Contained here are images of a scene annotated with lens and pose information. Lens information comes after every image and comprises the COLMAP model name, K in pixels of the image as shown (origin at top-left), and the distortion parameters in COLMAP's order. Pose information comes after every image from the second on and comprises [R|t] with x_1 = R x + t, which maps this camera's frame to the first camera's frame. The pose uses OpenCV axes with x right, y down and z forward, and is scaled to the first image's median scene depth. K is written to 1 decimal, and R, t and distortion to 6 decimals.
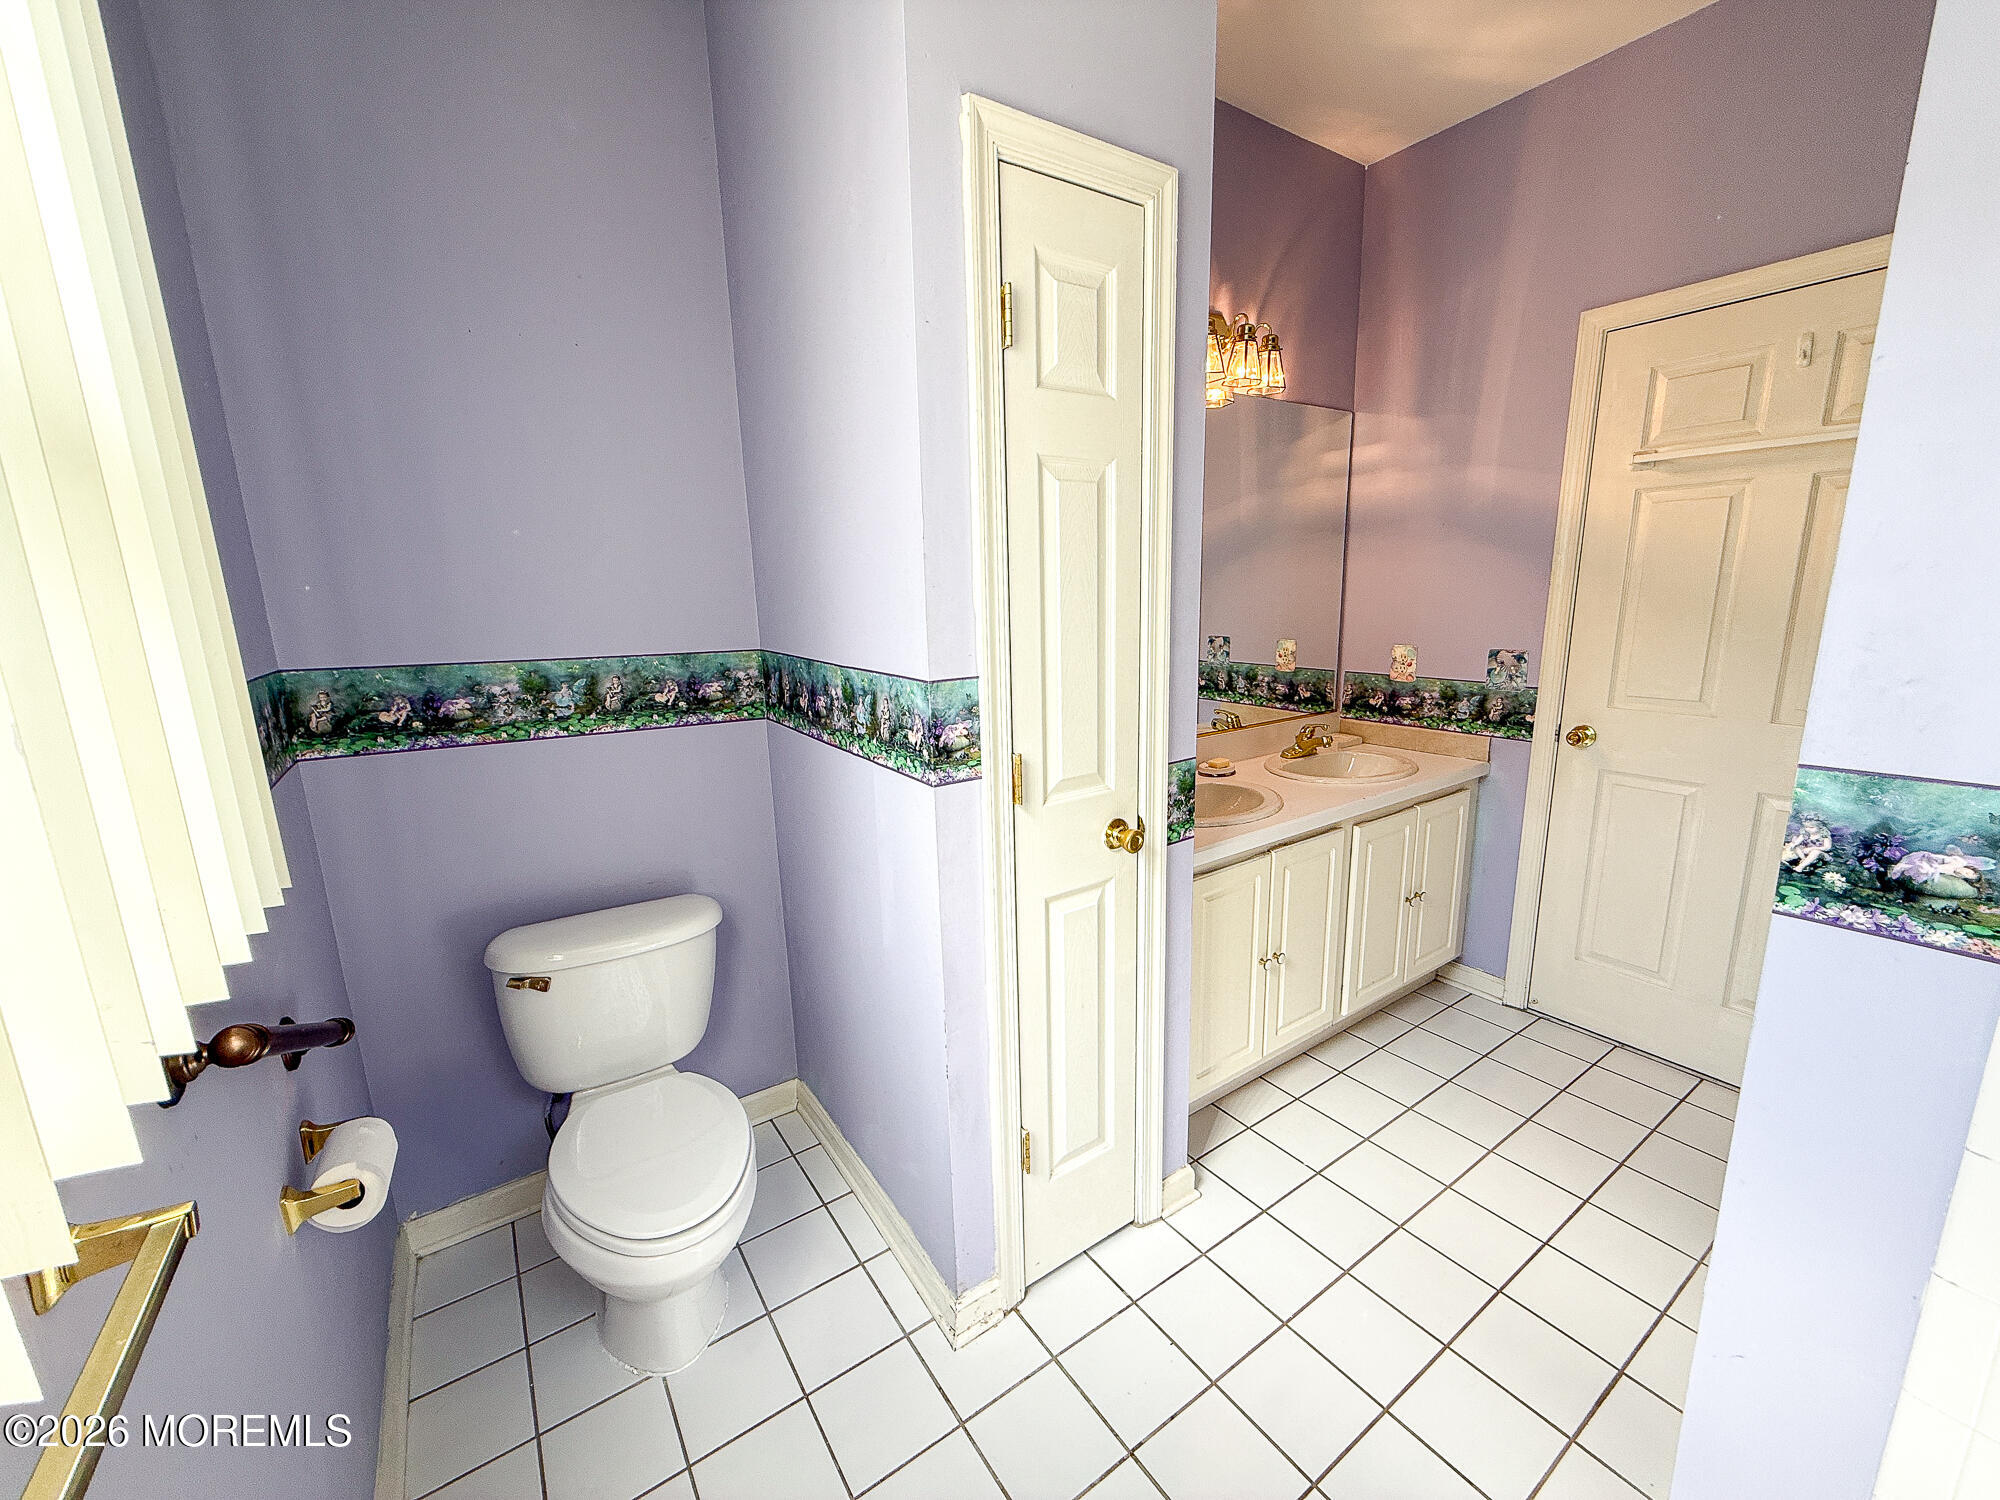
lens RADIAL K [[798.5, 0, 990.5], [0, 798.5, 751.0], [0, 0, 1]] dist [-0.000026, -0.000201]
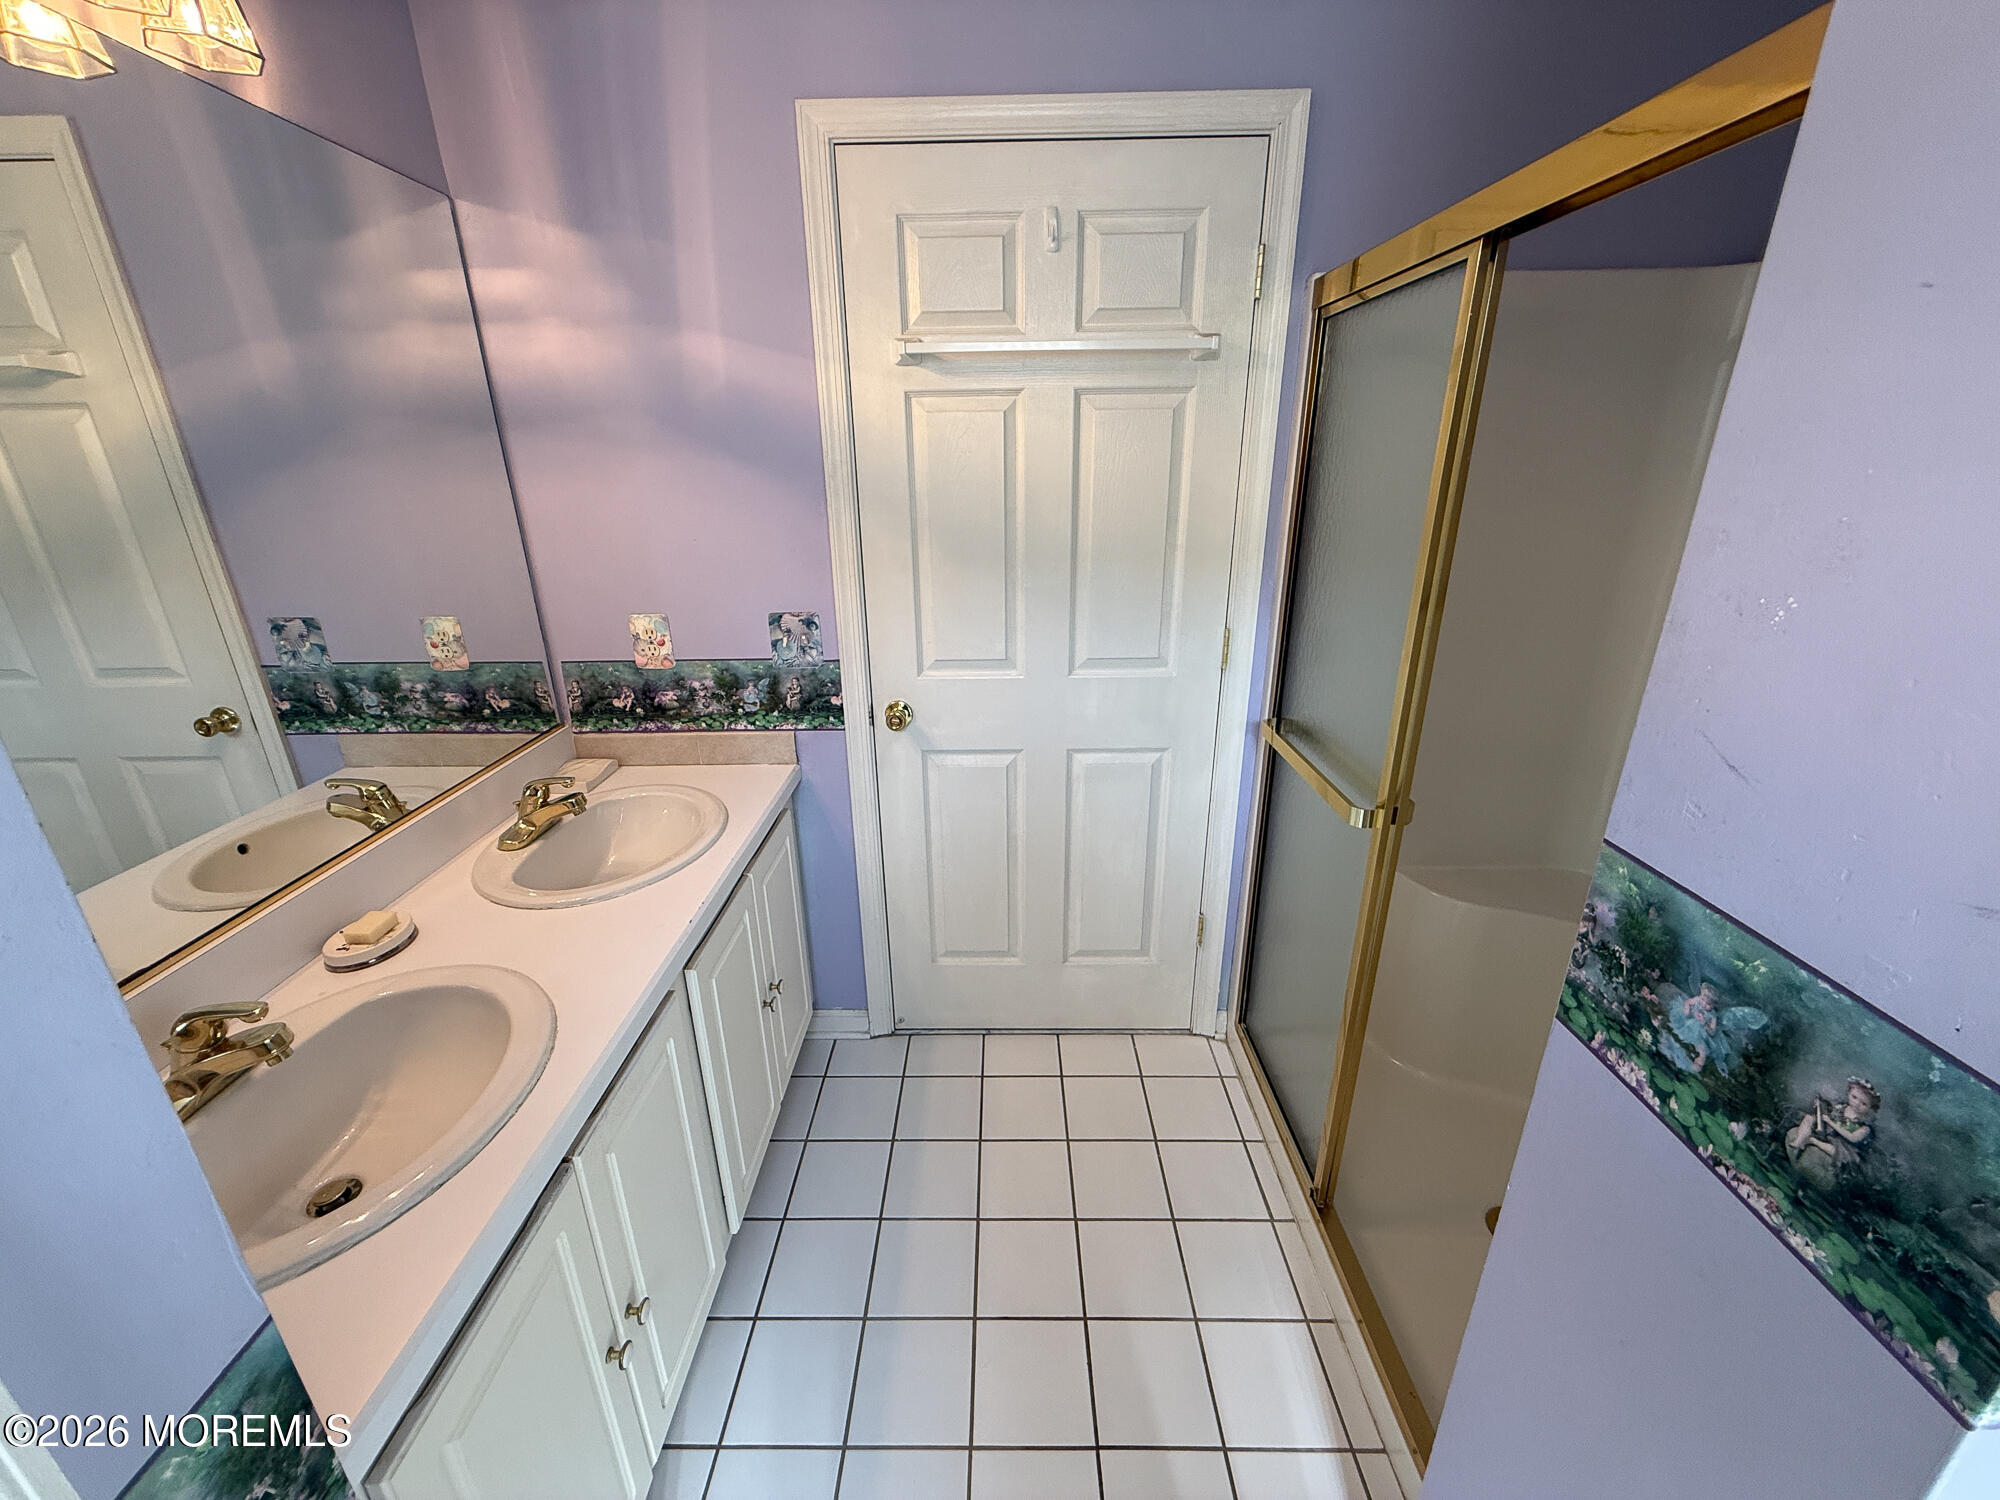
lens RADIAL K [[798.5, 0, 990.5], [0, 798.5, 751.0], [0, 0, 1]] dist [-0.000026, -0.000201]
pose [[0.567978, -0.267279, 0.778436, 0.142309], [0.165909, 0.963567, 0.209791, -0.116127], [-0.806149, 0.009993, 0.591629, 0.392640]]
